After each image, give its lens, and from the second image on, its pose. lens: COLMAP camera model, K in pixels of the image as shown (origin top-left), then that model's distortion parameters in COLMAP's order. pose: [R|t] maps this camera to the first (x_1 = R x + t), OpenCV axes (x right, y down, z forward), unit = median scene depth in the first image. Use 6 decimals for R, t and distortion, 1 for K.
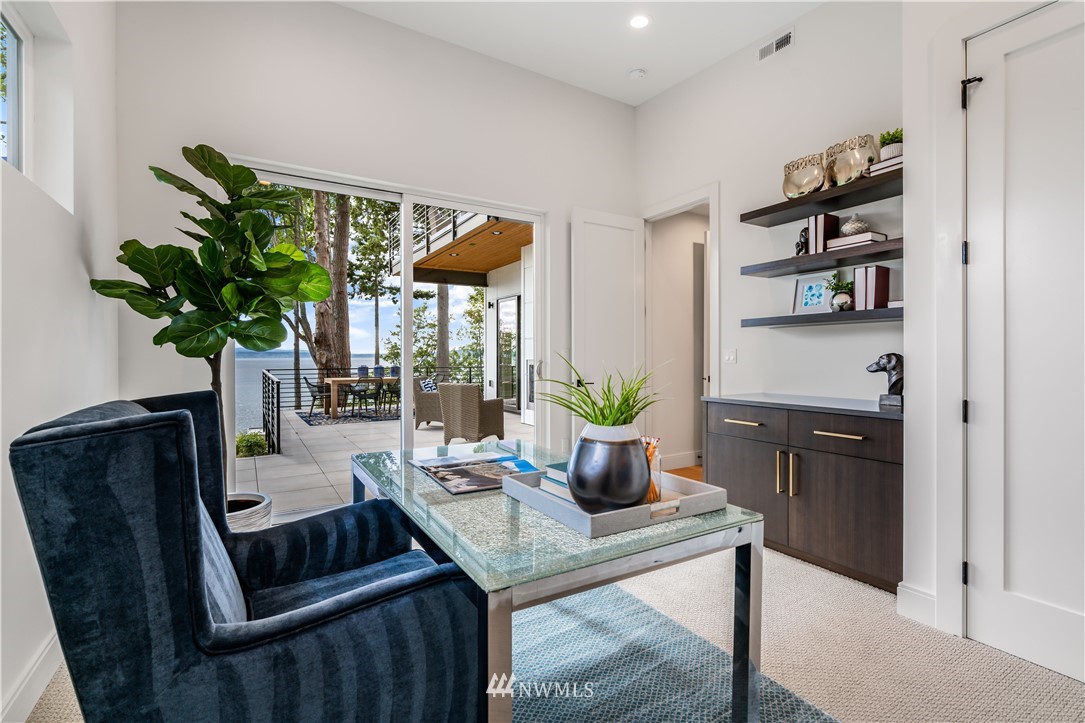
lens RADIAL K [[495.1, 0, 544.7], [0, 495.1, 357.0], [0, 0, 1]] dist [-0.006718, 0.001712]
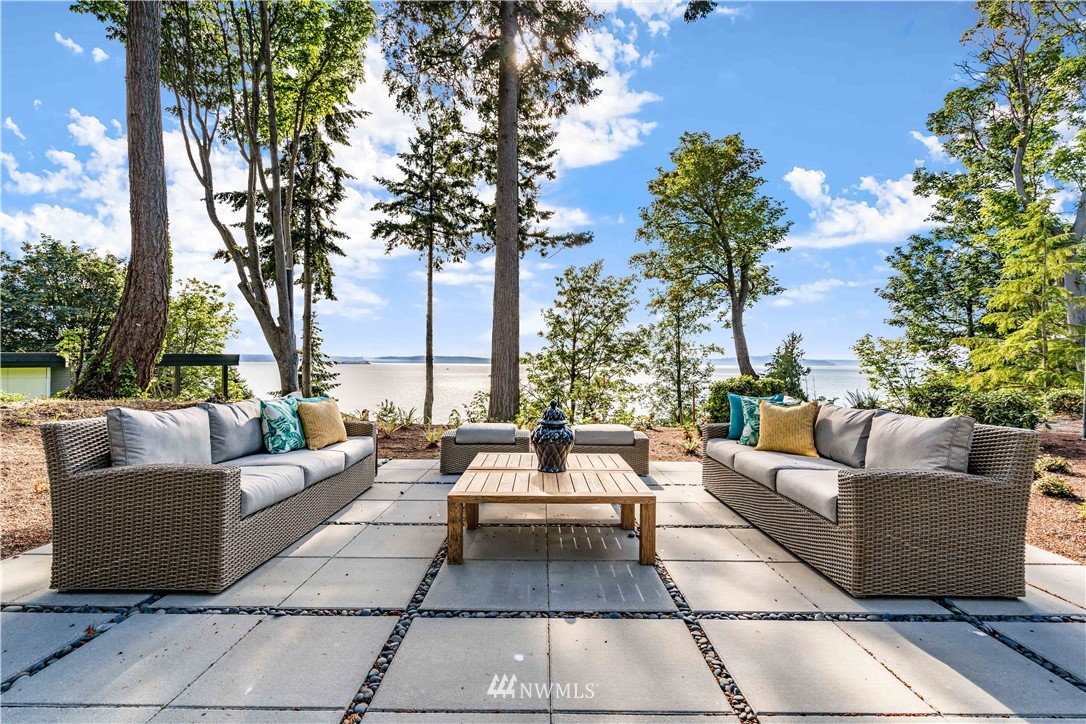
lens RADIAL K [[495.6, 0, 540.0], [0, 495.6, 368.0], [0, 0, 1]] dist [-0.006718, 0.001712]
pose [[0.849897, 0.014563, -0.526747, 0.079785], [-0.010102, 0.999885, 0.011344, 0.047218], [0.526852, -0.004320, 0.849946, 0.388466]]
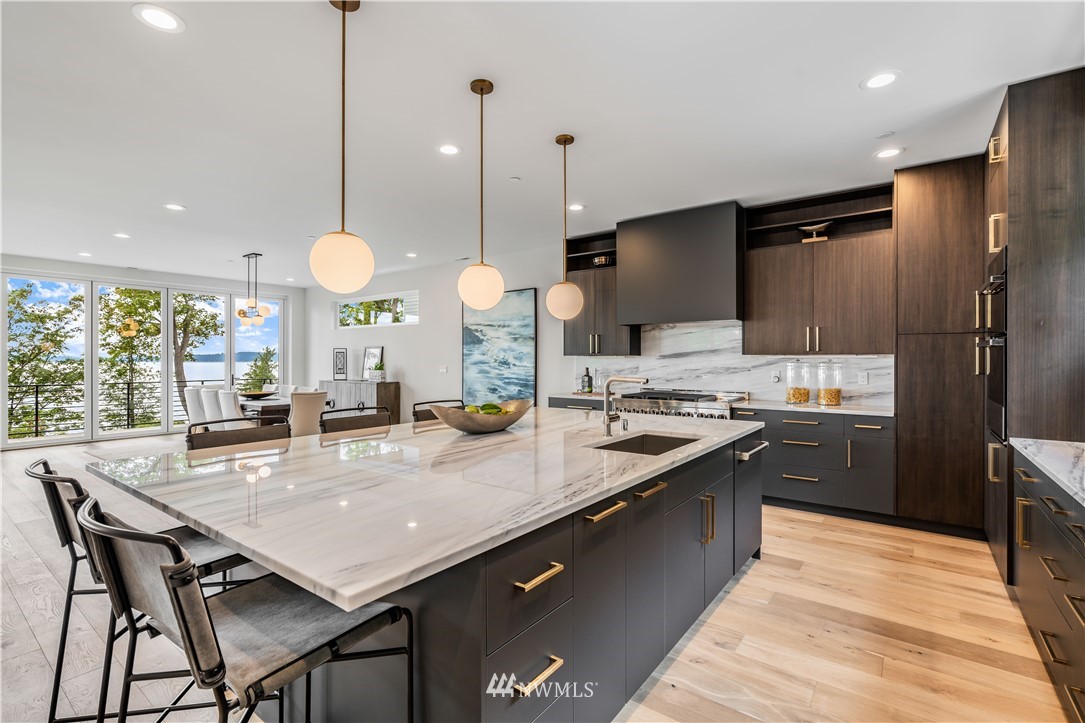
lens RADIAL K [[495.1, 0, 539.1], [0, 495.1, 358.9], [0, 0, 1]] dist [-0.006718, 0.001712]
pose [[0.929234, 0.003104, 0.369479, 0.192047], [-0.001398, 0.999987, -0.004886, -0.004370], [-0.369489, 0.004023, 0.929226, 0.120877]]
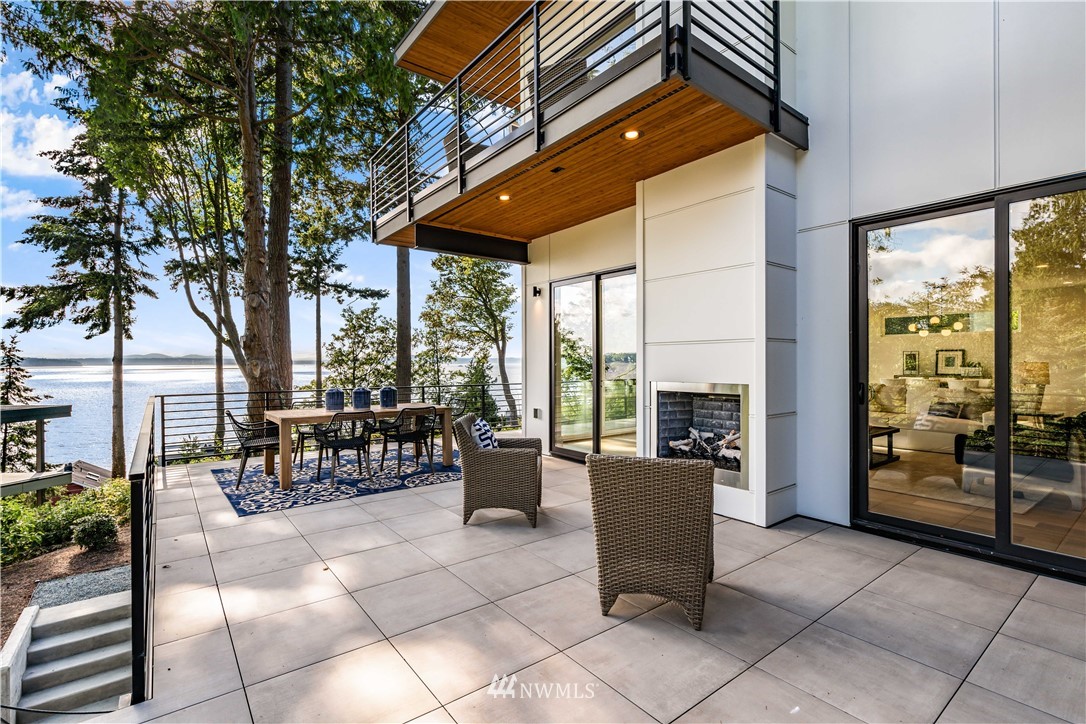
lens RADIAL K [[495.6, 0, 548.5], [0, 495.6, 363.2], [0, 0, 1]] dist [-0.006718, 0.001712]
pose [[0.992731, -0.000512, 0.120349, -0.044868], [0.000523, 1.000000, -0.000060, -0.003103], [-0.120349, 0.000123, 0.992732, 0.093206]]
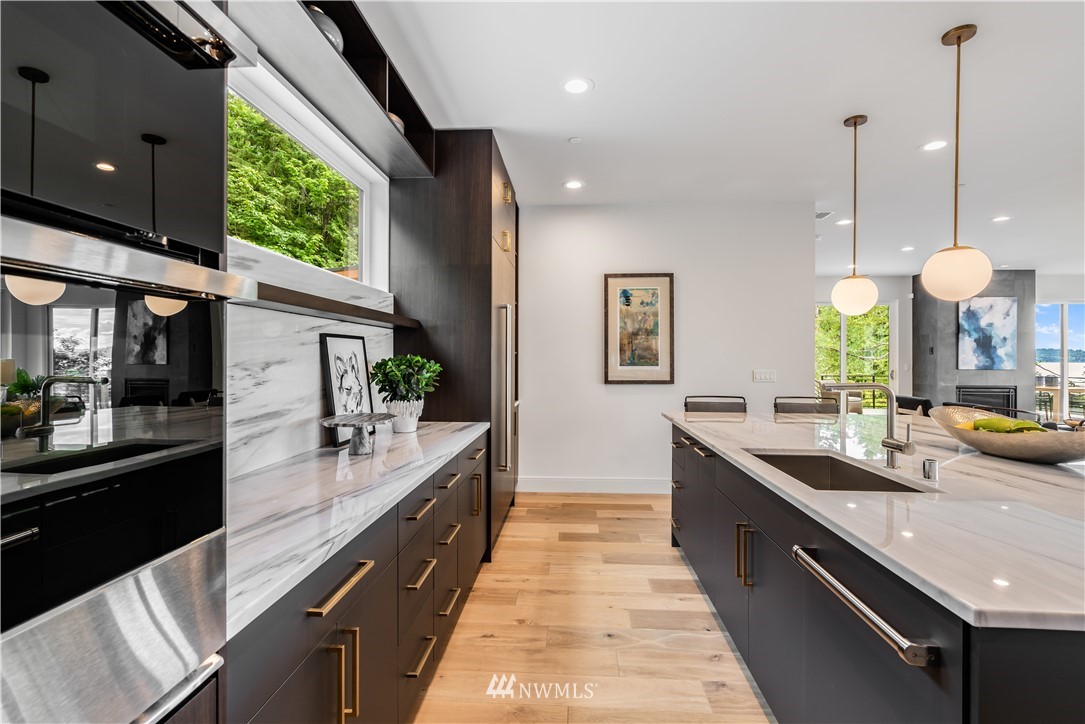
lens RADIAL K [[495.1, 0, 536.8], [0, 495.1, 357.4], [0, 0, 1]] dist [-0.006718, 0.001712]
pose [[-0.581241, -0.000466, -0.813731, 0.278042], [-0.005856, 0.999976, 0.003610, -0.004933], [0.813710, 0.006863, -0.581230, 0.176103]]
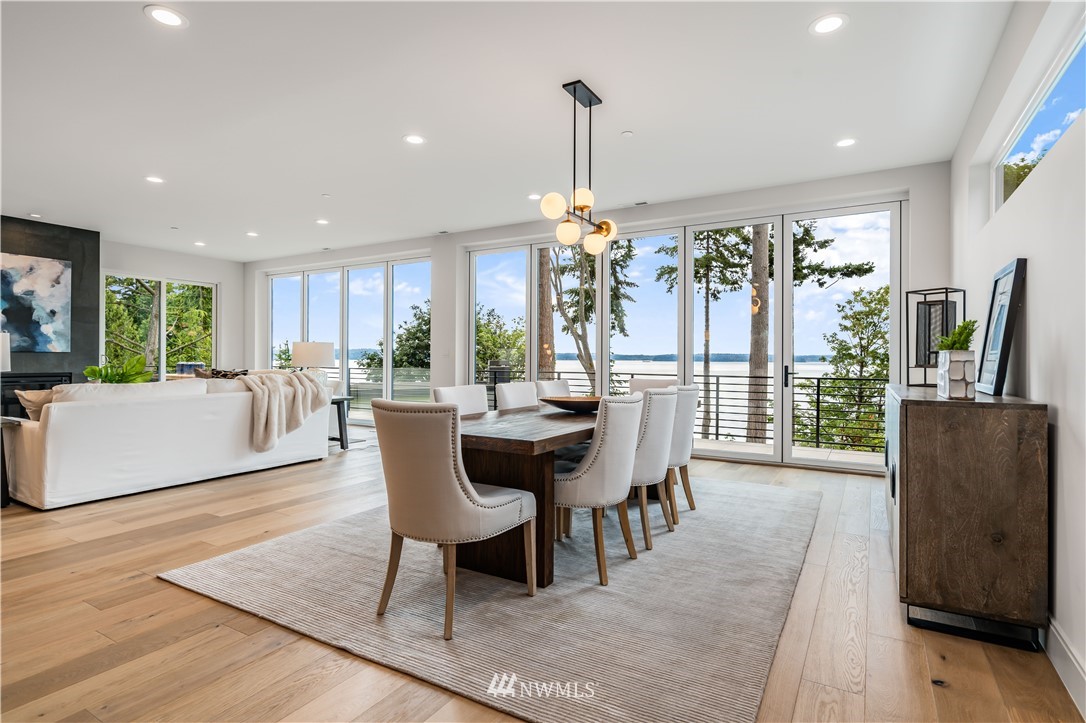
lens RADIAL K [[556.8, 0, 551.2], [0, 556.8, 351.6], [0, 0, 1]] dist [0.002315, 0.000164]
pose [[0.476227, -0.003397, -0.879316, 0.236938], [-0.010579, 0.999898, -0.009592, -0.000577], [0.879259, 0.013871, 0.476142, 0.265712]]
